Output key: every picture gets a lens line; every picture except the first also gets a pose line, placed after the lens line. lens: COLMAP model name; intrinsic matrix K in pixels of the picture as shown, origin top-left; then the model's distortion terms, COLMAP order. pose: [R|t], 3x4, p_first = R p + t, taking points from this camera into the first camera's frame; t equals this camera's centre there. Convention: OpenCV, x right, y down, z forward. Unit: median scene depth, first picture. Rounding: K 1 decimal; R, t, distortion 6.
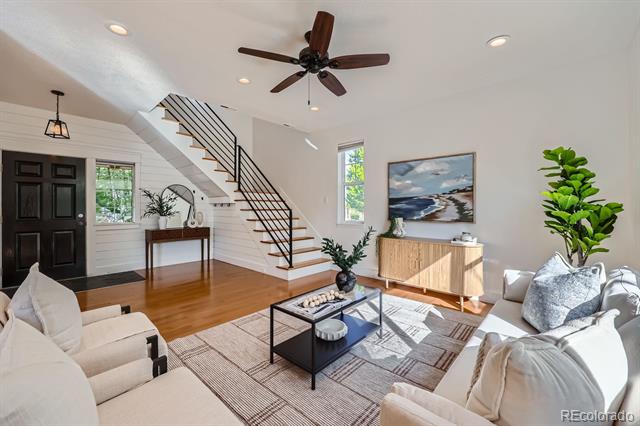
lens RADIAL K [[262.3, 0, 320.9], [0, 262.3, 209.7], [0, 0, 1]] dist [-0.022809, -0.000086]
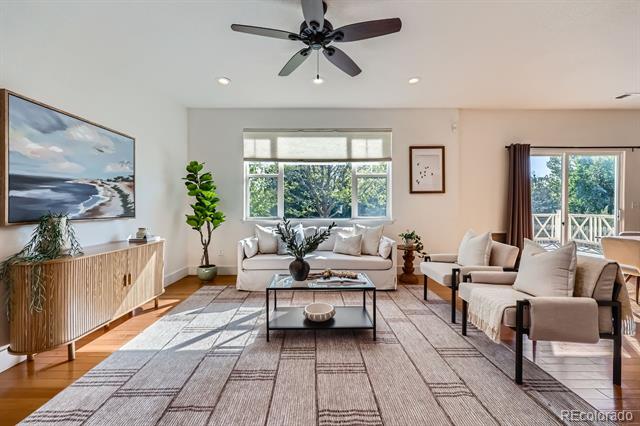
lens RADIAL K [[262.3, 0, 320.9], [0, 262.3, 209.7], [0, 0, 1]] dist [-0.022809, -0.000086]
pose [[-0.691809, -0.012001, 0.721981, -0.464880], [-0.001162, 0.999879, 0.015507, 0.008924], [-0.722080, 0.009889, -0.691739, 1.081992]]
